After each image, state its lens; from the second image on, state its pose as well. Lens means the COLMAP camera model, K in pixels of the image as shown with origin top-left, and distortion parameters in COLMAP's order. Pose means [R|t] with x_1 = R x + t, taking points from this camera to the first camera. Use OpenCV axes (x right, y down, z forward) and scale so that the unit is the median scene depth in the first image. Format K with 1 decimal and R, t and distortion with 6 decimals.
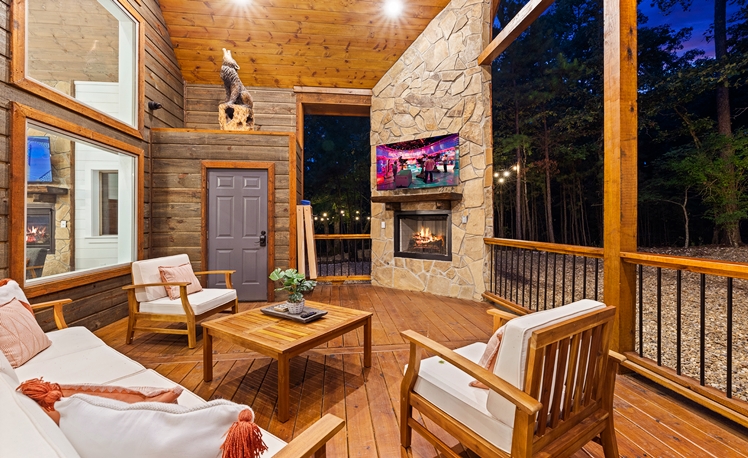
lens RADIAL K [[330.5, 0, 375.2], [0, 330.5, 225.4], [0, 0, 1]] dist [0.000616, 0.000016]
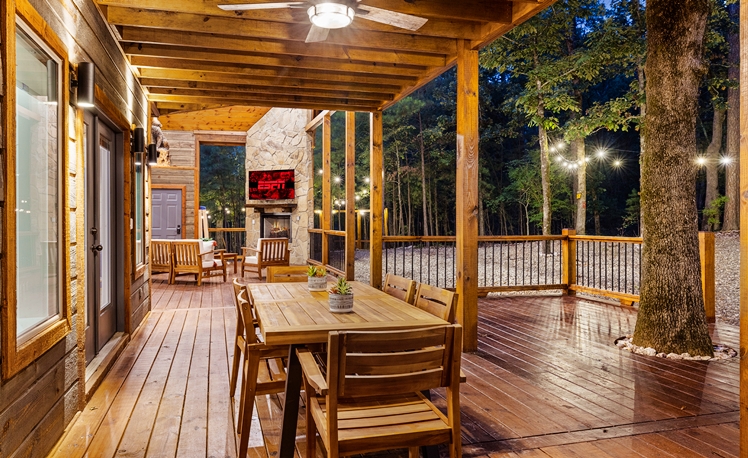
lens RADIAL K [[571.8, 0, 373.2], [0, 571.8, 227.6], [0, 0, 1]] dist [-0.006873, -0.000828]
pose [[0.988551, 0.000009, 0.150889, 0.191130], [-0.000228, 0.999999, 0.001440, 0.023811], [-0.150888, -0.001458, 0.988550, -1.901867]]
